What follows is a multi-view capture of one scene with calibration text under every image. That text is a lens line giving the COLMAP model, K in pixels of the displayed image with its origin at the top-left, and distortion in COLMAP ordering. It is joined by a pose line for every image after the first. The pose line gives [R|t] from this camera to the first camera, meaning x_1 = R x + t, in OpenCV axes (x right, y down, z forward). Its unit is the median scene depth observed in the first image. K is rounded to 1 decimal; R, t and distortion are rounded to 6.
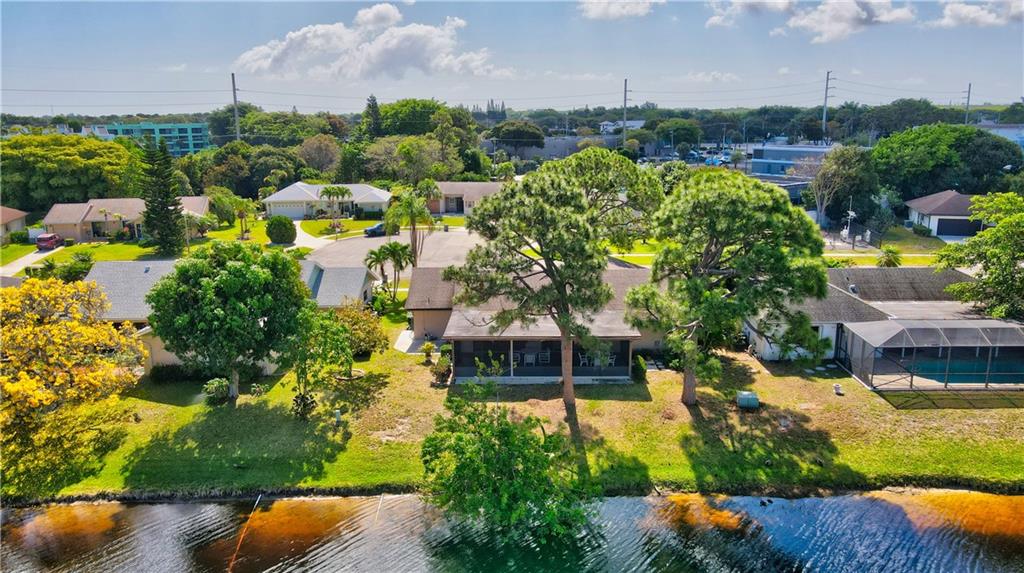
lens RADIAL K [[759.8, 0, 505.3], [0, 759.8, 287.0], [0, 0, 1]] dist [-0.009147, 0.045985]
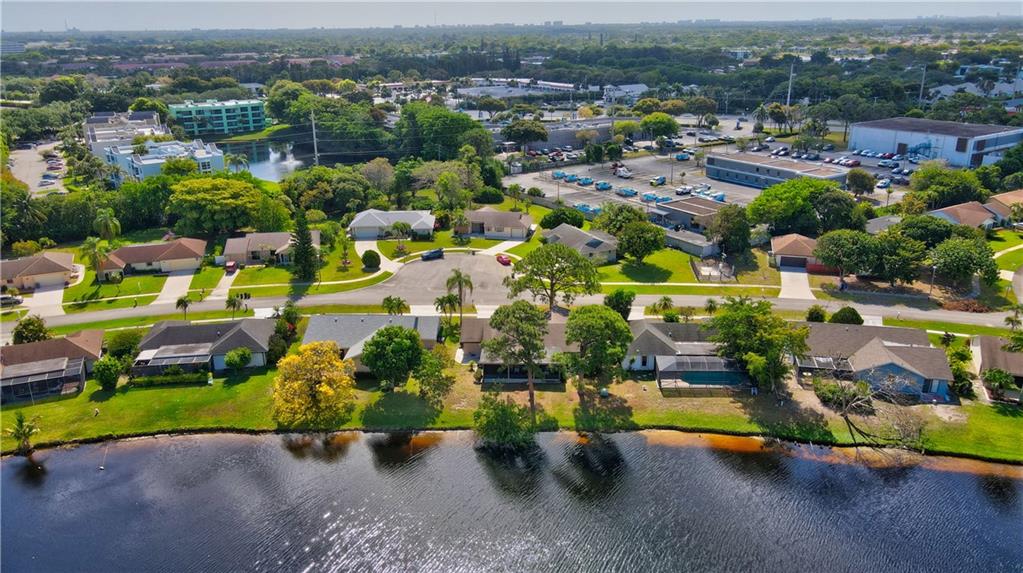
lens RADIAL K [[759.0, 0, 504.9], [0, 759.0, 287.0], [0, 0, 1]] dist [-0.009147, 0.045985]
pose [[0.999776, 0.007793, -0.019680, 0.043788], [-0.005571, 0.993856, 0.110541, -0.447930], [0.020421, -0.110406, 0.993677, -1.365457]]
